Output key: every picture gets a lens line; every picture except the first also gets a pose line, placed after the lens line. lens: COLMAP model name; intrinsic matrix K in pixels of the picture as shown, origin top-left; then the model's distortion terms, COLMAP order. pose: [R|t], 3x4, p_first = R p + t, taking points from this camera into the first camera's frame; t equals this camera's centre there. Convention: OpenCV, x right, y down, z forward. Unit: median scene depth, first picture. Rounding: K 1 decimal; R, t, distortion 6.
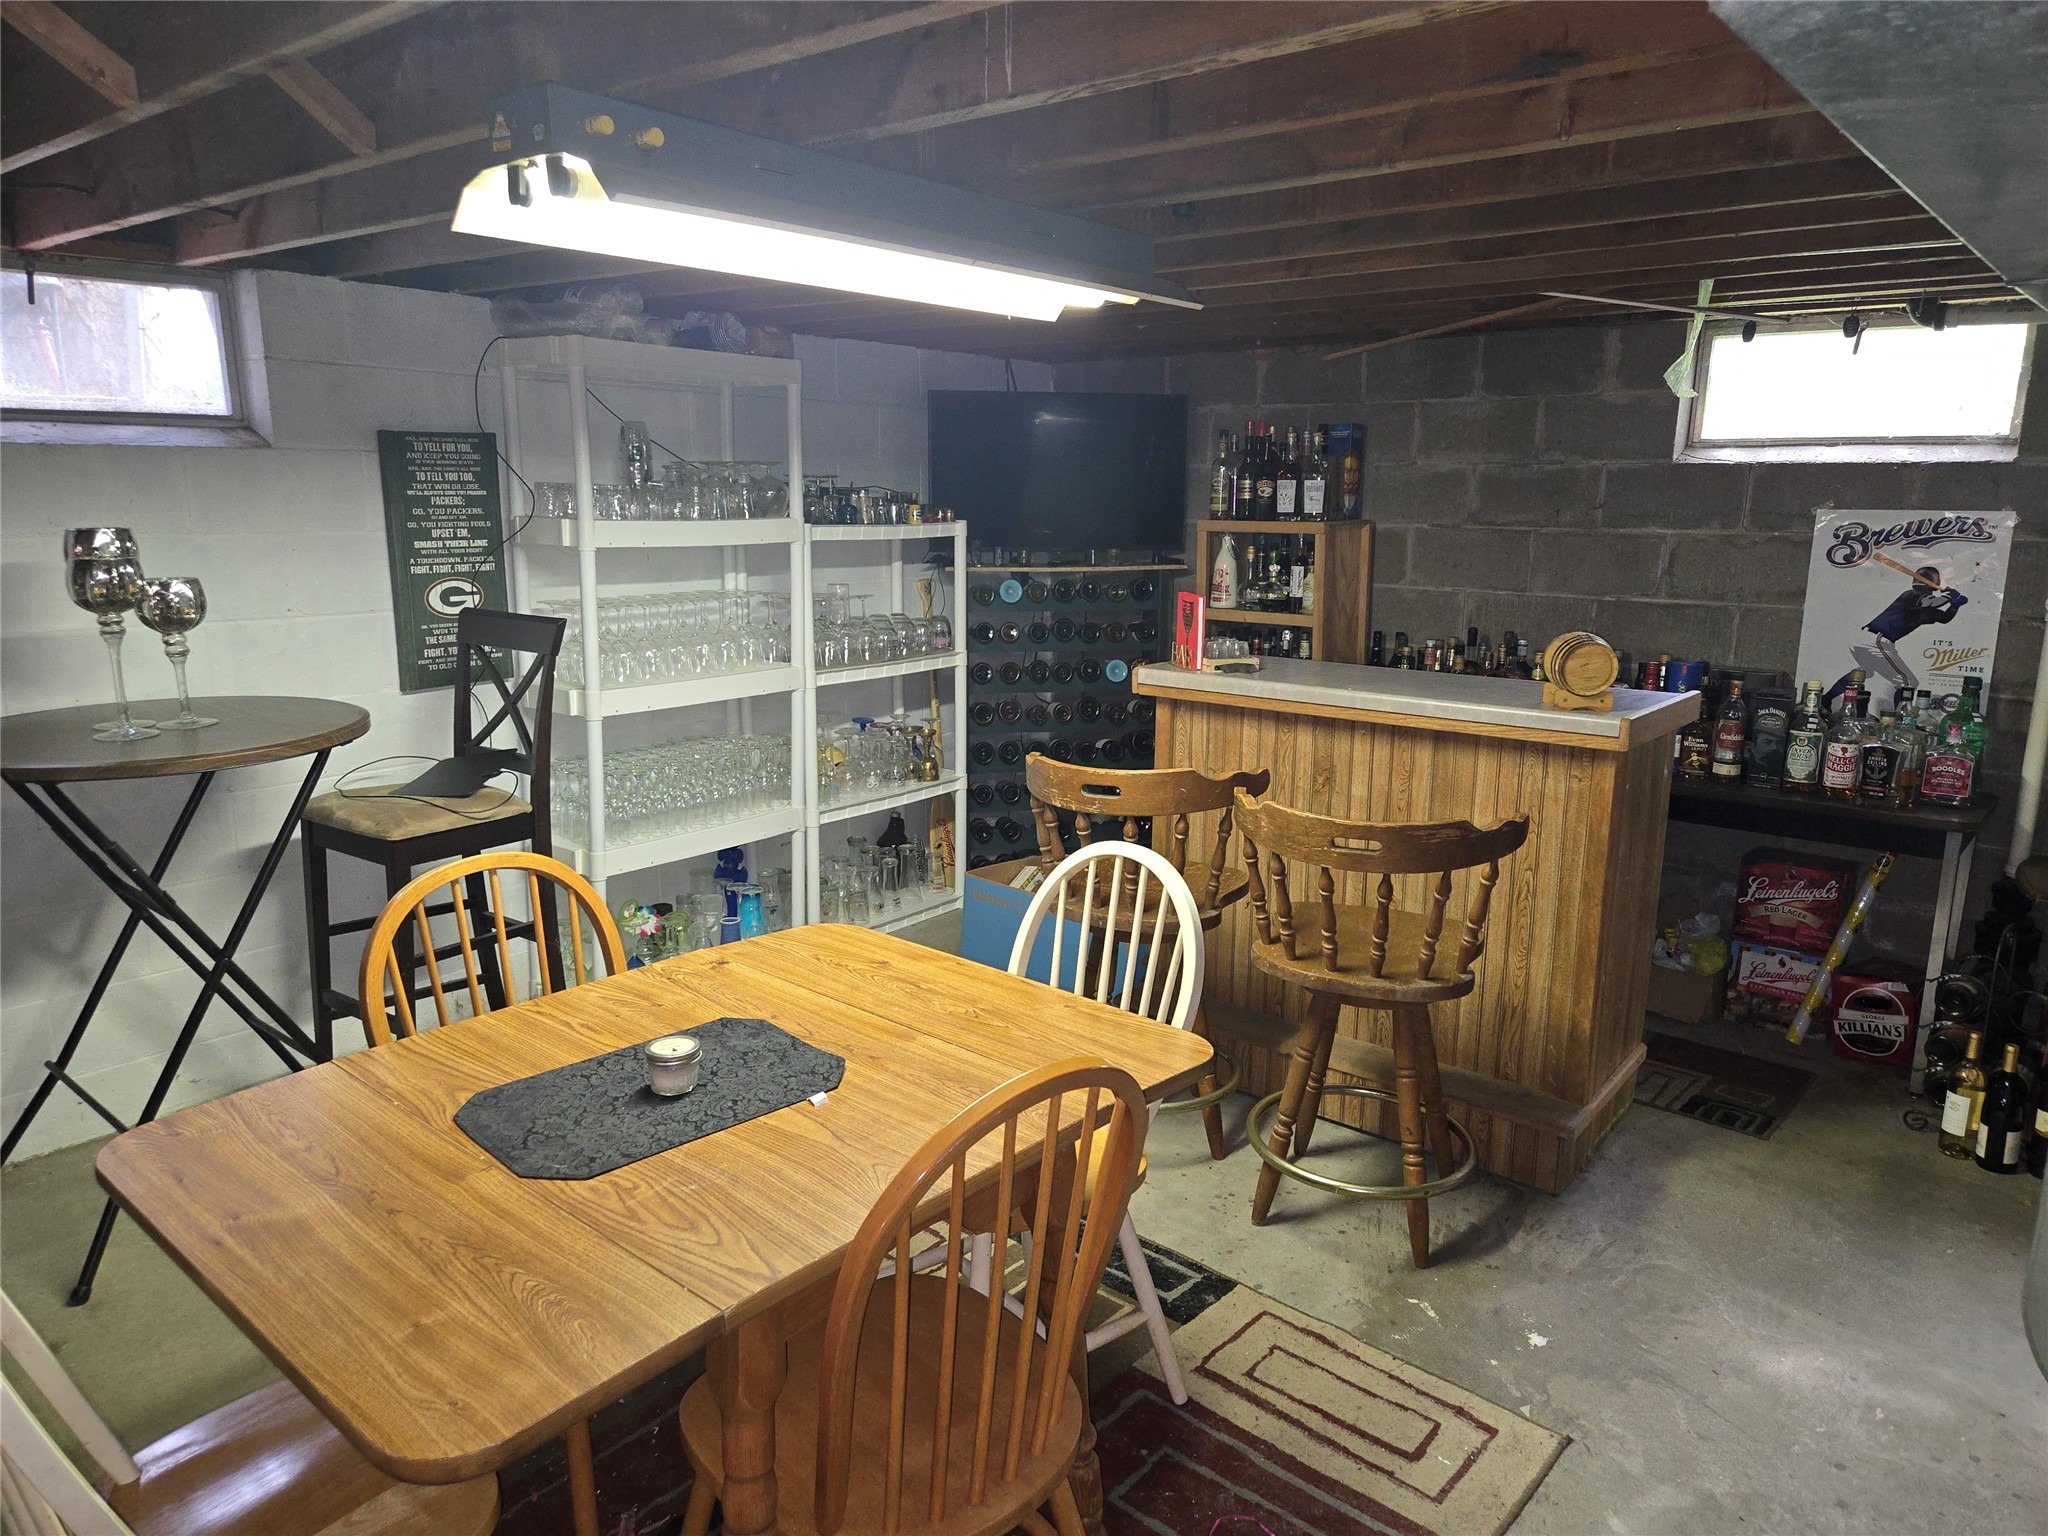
lens RADIAL K [[1395.6, 0, 1015.7], [0, 1395.6, 781.0], [0, 0, 1]] dist [0.064279, -0.051930]
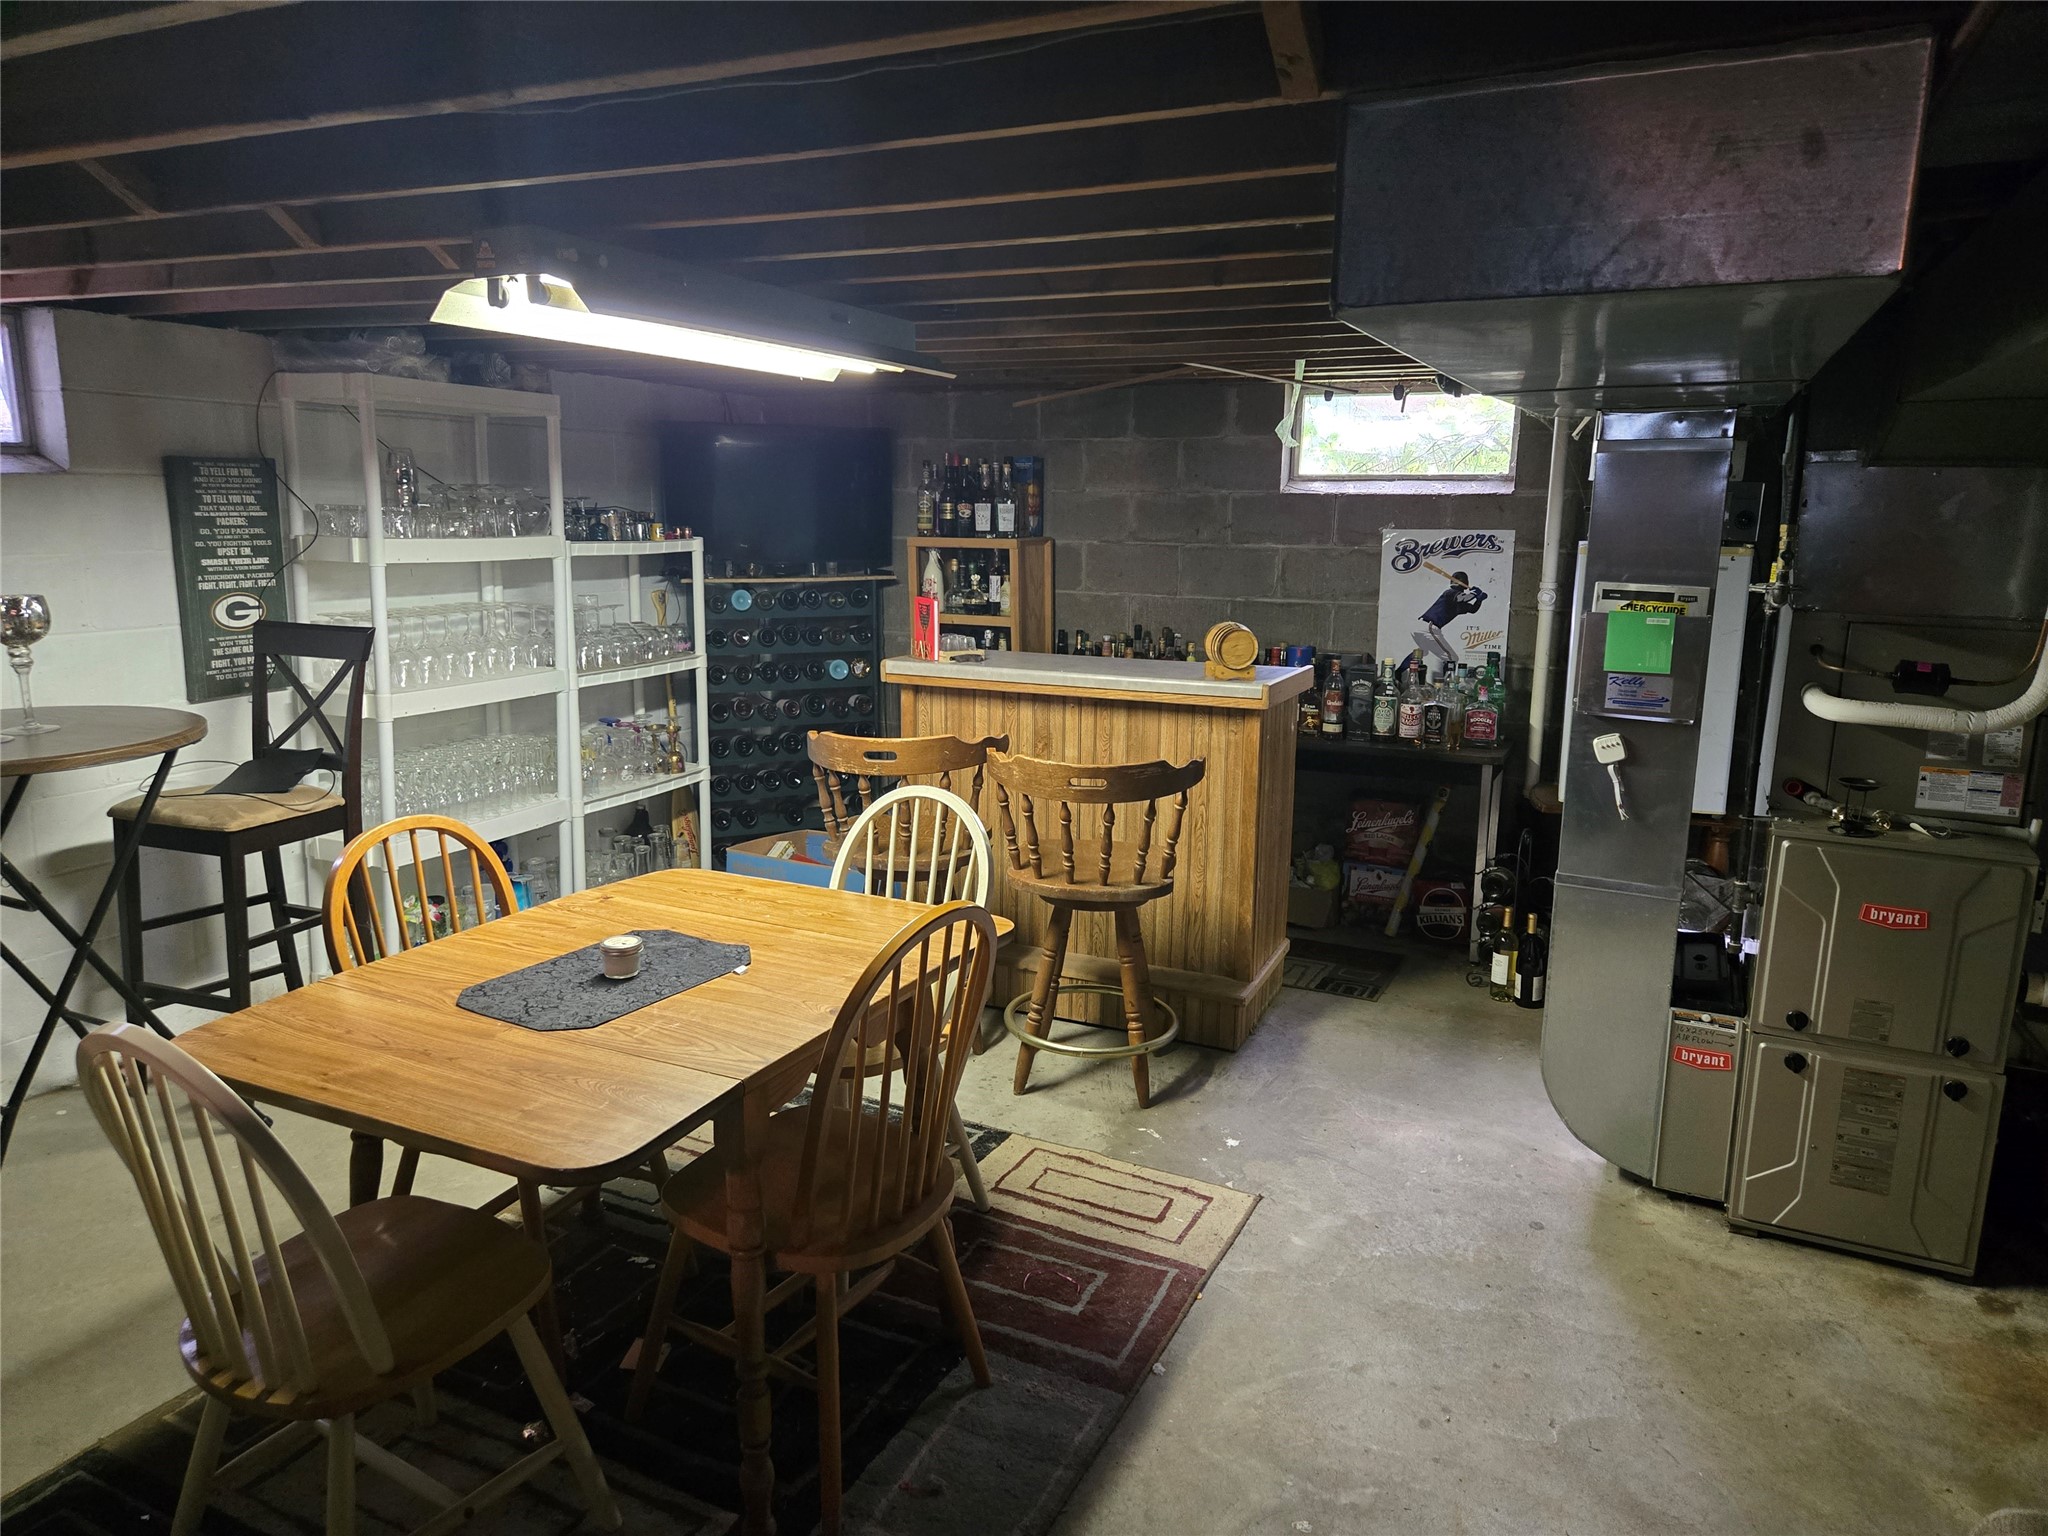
lens RADIAL K [[1395.6, 0, 1009.3], [0, 1395.6, 750.7], [0, 0, 1]] dist [0.064279, -0.051930]
pose [[0.968819, -0.041652, 0.244245, -0.109463], [0.049278, 0.998467, -0.025195, 0.033190], [-0.242821, 0.036445, 0.969386, -0.190938]]
